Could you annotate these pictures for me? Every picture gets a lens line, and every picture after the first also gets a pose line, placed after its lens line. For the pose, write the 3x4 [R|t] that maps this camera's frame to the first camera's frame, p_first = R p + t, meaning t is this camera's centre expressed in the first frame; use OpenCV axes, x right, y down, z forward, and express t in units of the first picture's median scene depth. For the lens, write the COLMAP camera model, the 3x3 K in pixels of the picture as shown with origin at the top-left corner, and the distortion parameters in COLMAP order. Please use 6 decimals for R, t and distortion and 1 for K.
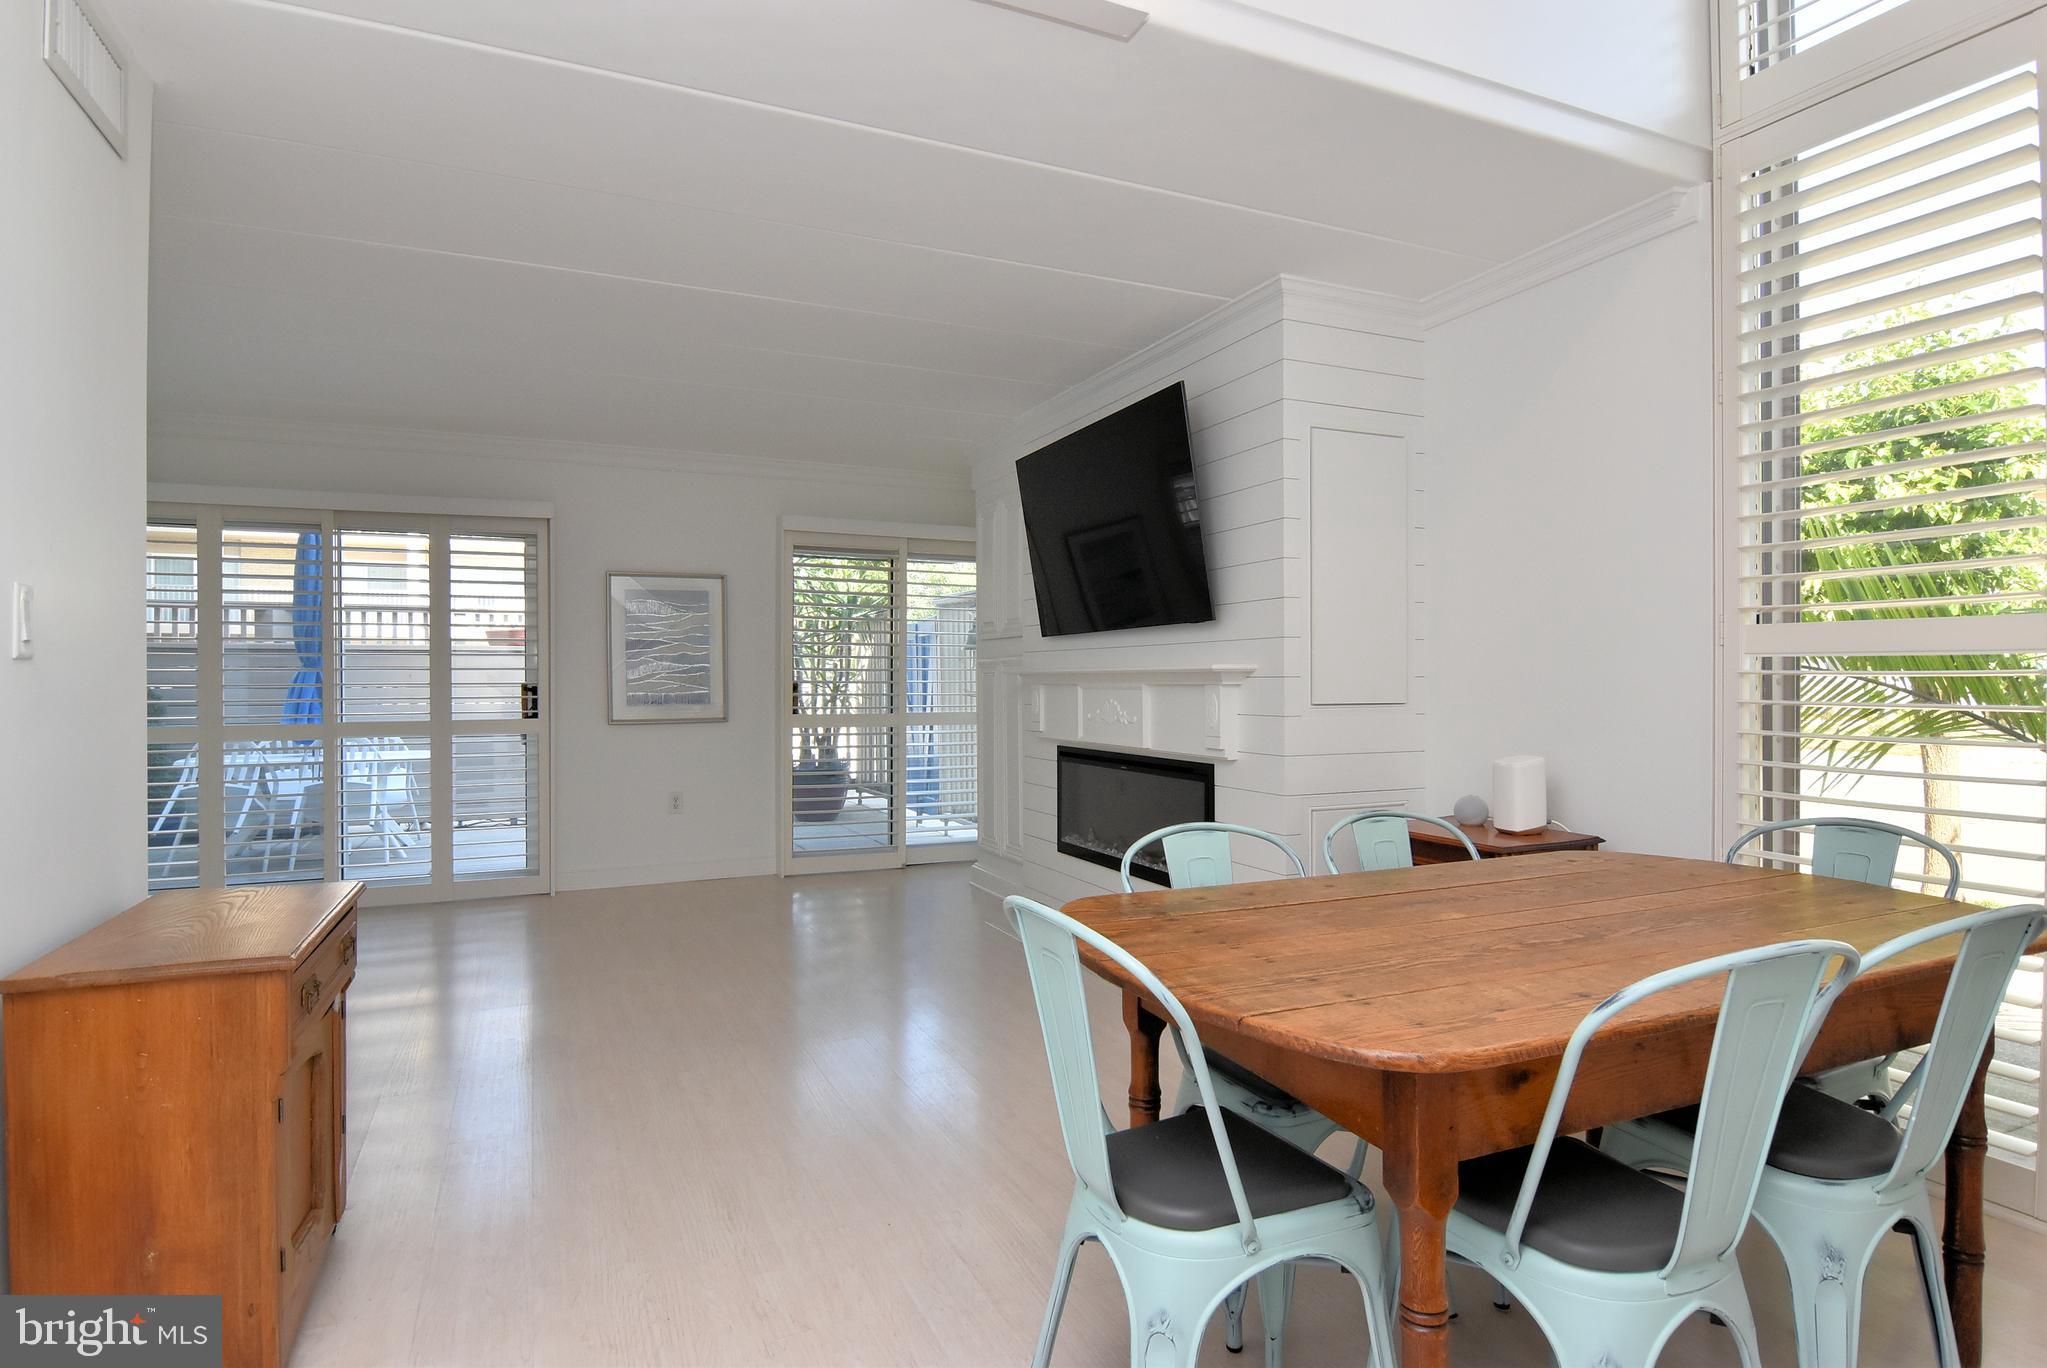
lens RADIAL K [[1080.8, 0, 1031.0], [0, 1080.8, 681.1], [0, 0, 1]] dist [0.000659, -0.018199]
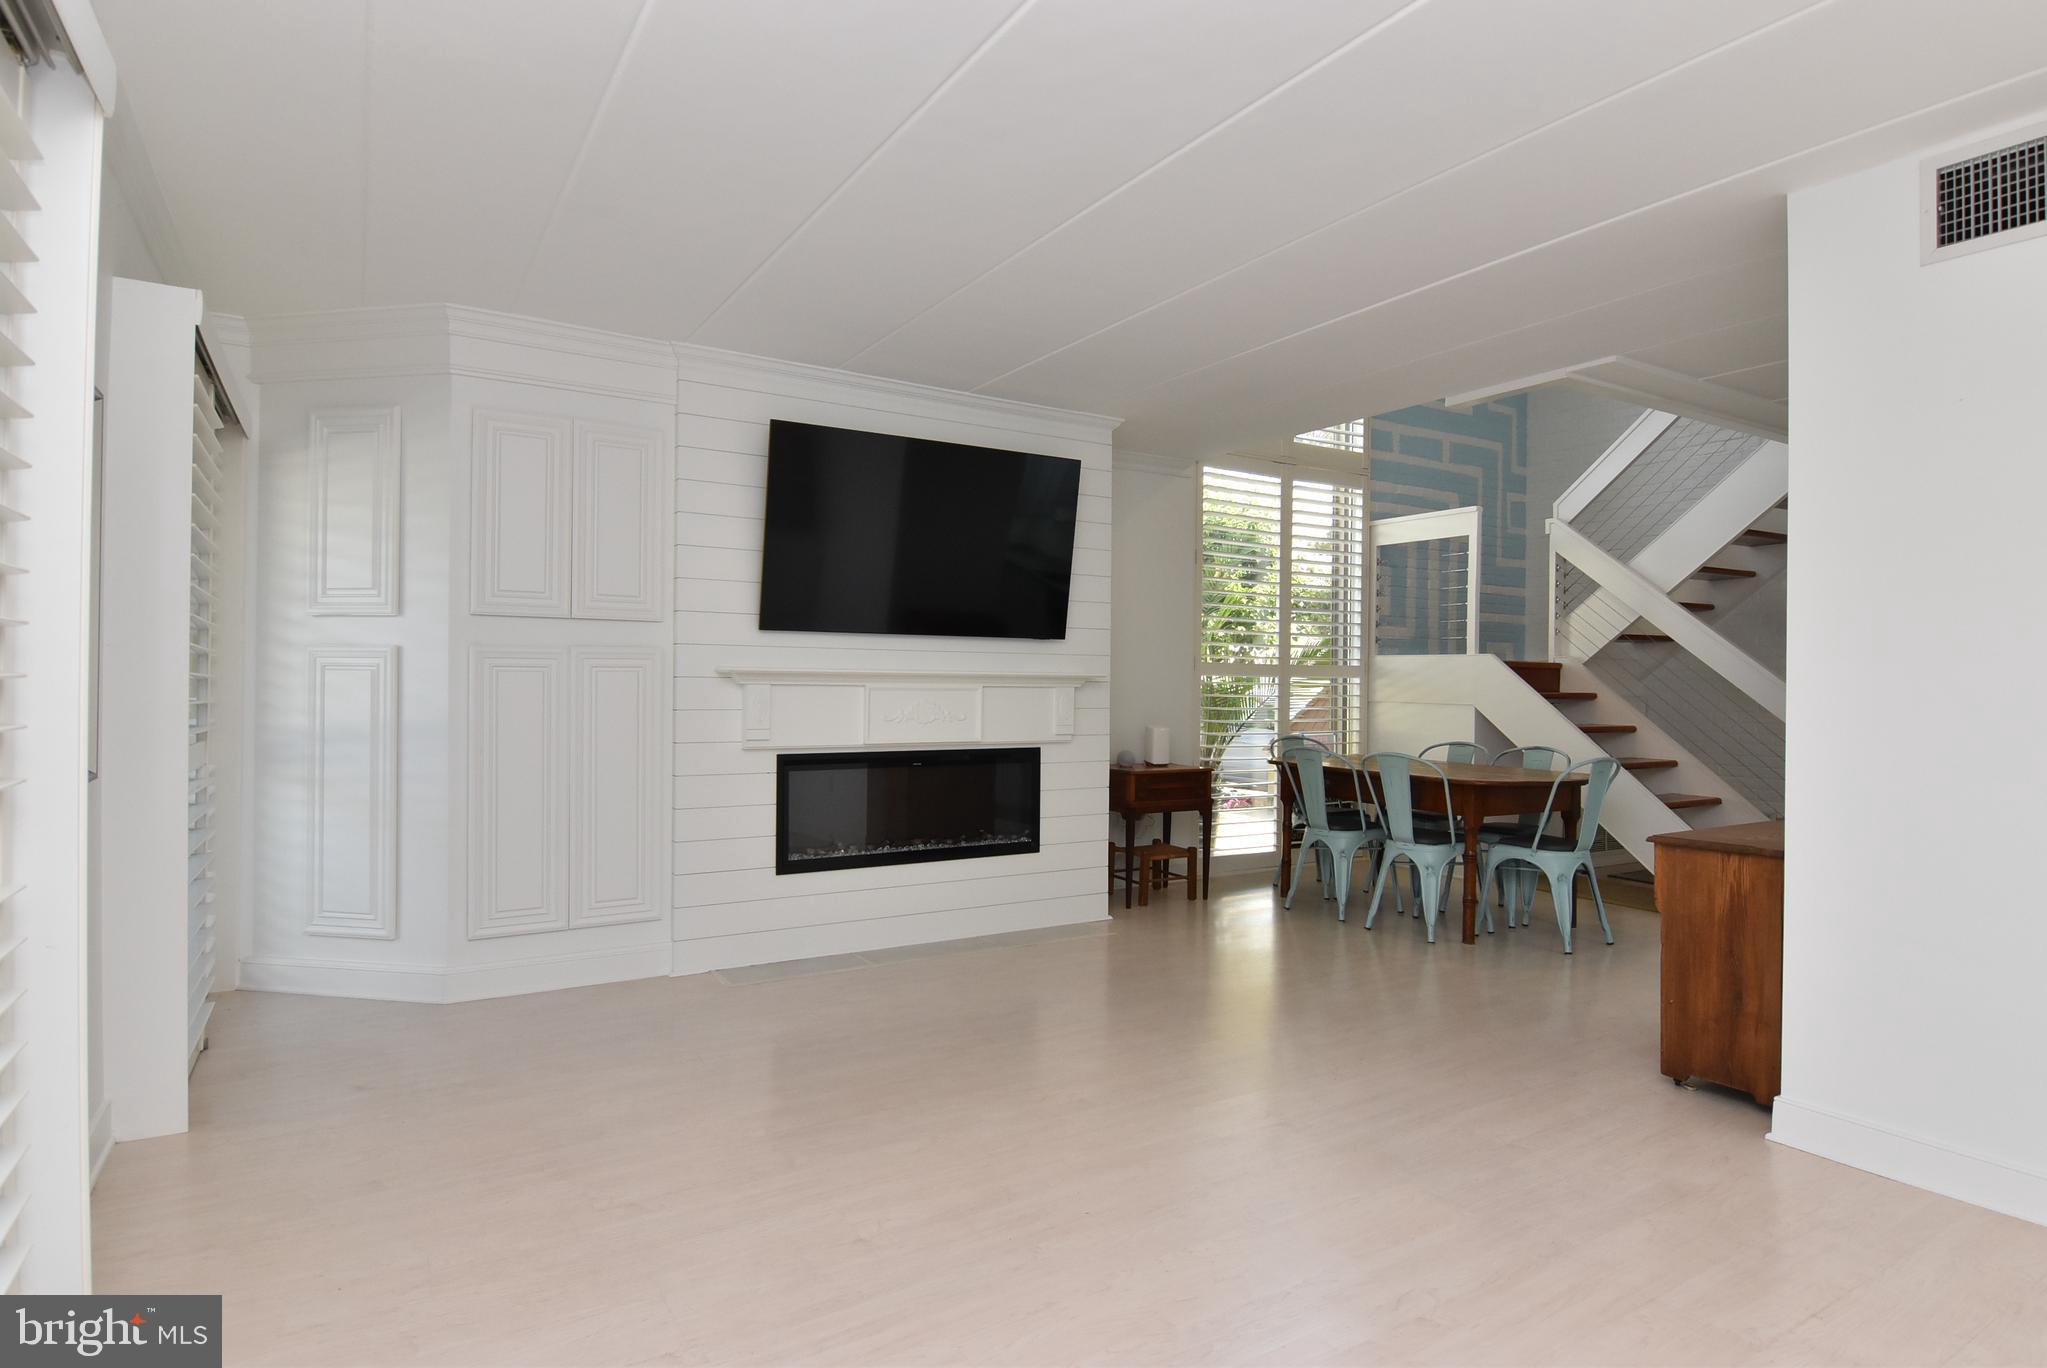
lens RADIAL K [[1080.8, 0, 1031.0], [0, 1080.8, 681.1], [0, 0, 1]] dist [0.000659, -0.018199]
pose [[-0.122464, 0.006361, 0.992453, -0.769327], [-0.006228, 0.999955, -0.007177, 0.004334], [-0.992453, -0.007060, -0.122419, 0.795360]]
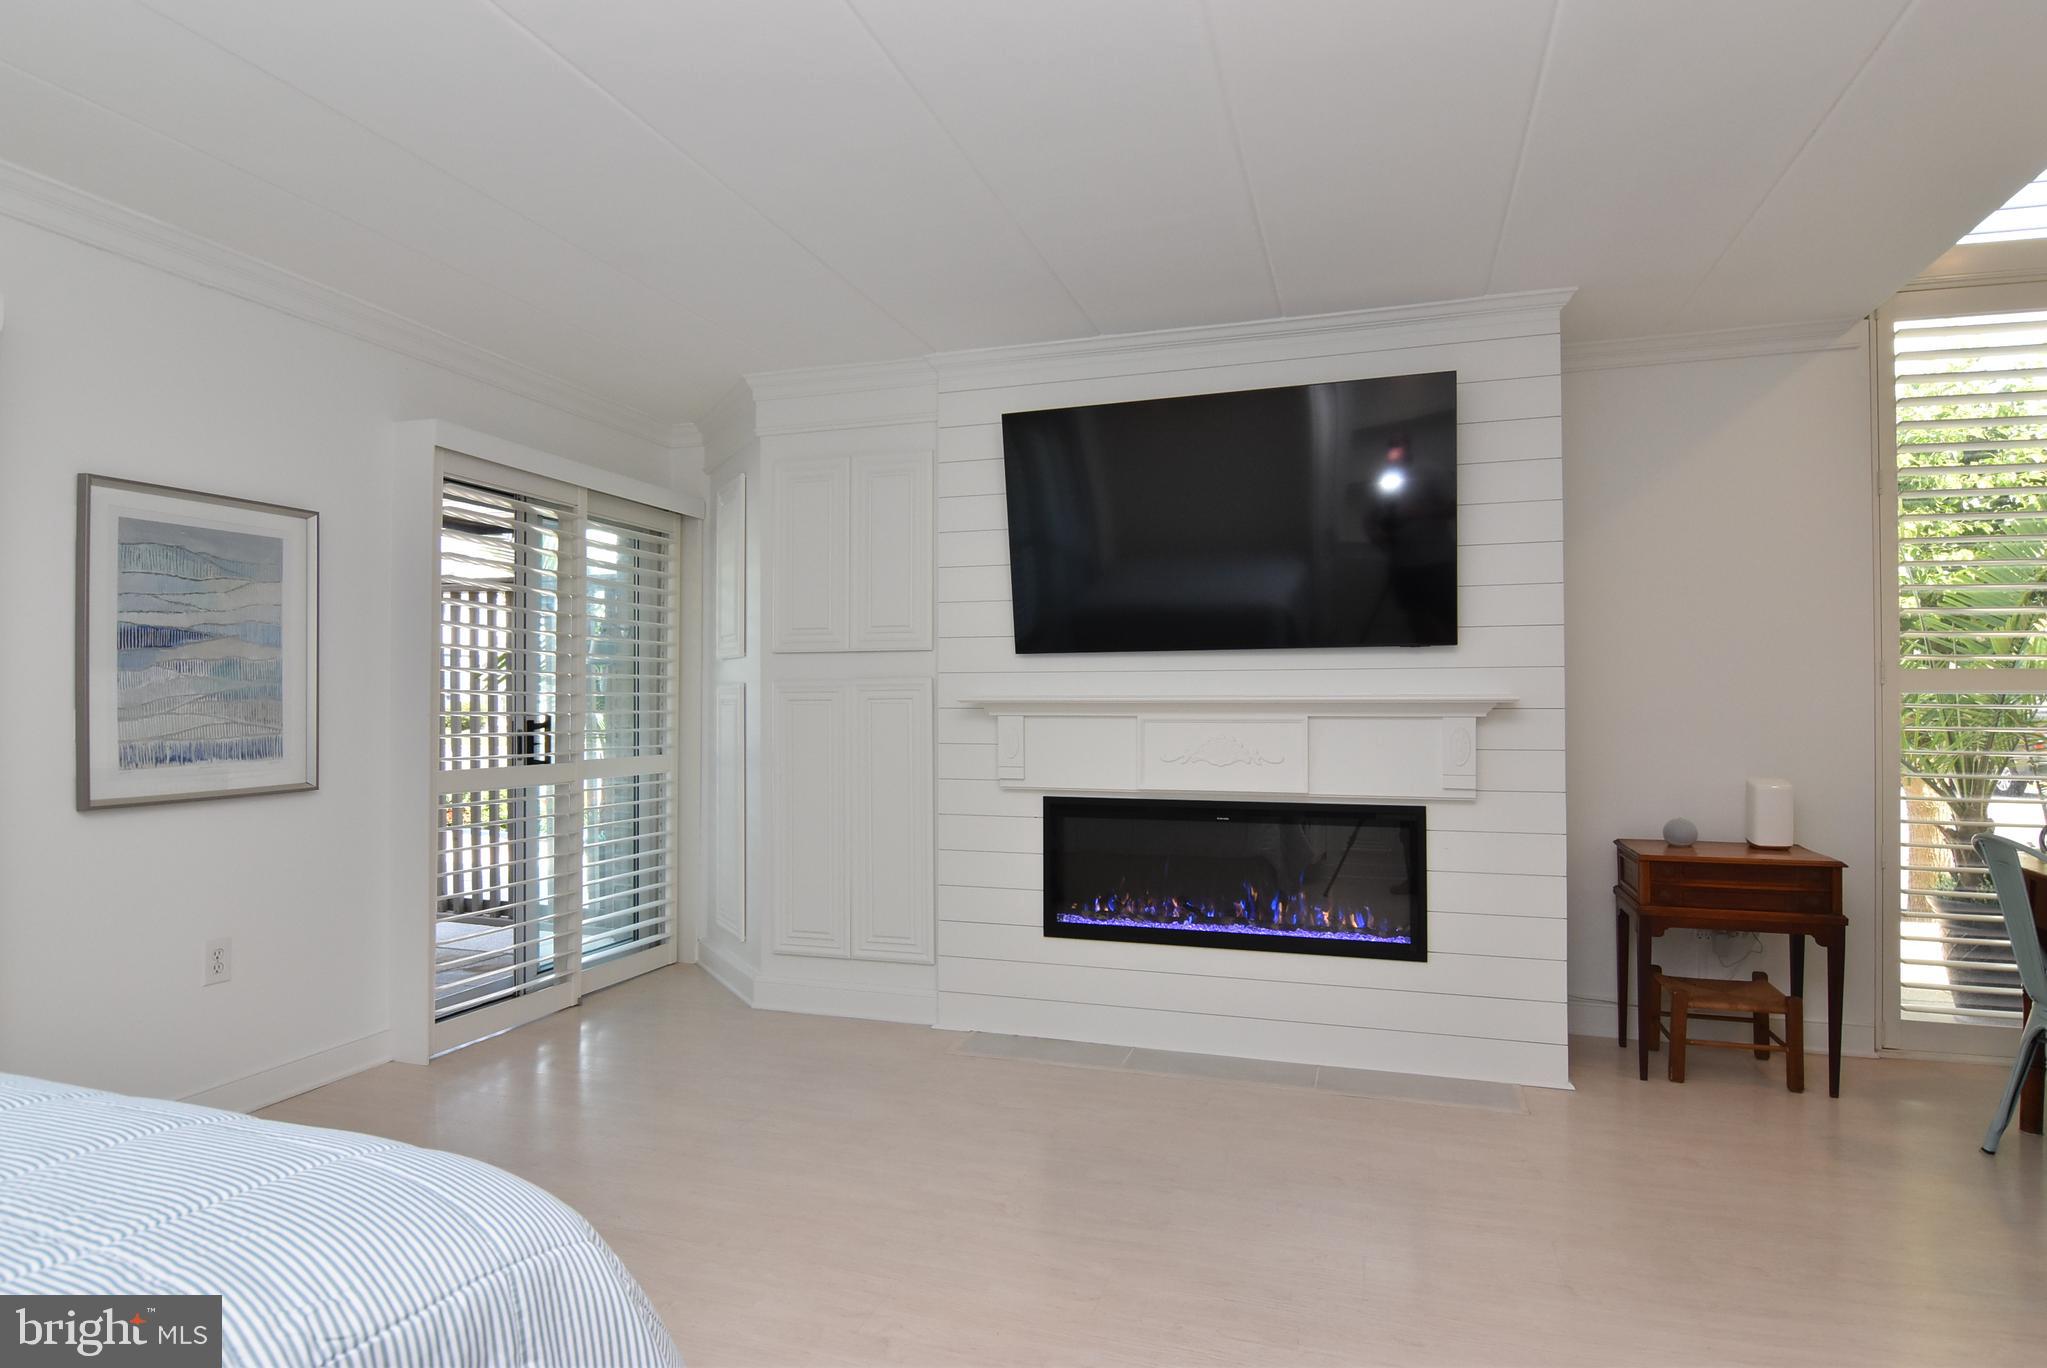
lens RADIAL K [[1091.3, 0, 1027.3], [0, 1091.3, 684.3], [0, 0, 1]] dist [0.000356, -0.017894]
pose [[0.679492, 0.013662, 0.733556, -0.483022], [0.001200, 0.999805, -0.019733, -0.004047], [-0.733682, 0.014289, 0.679343, 0.427204]]
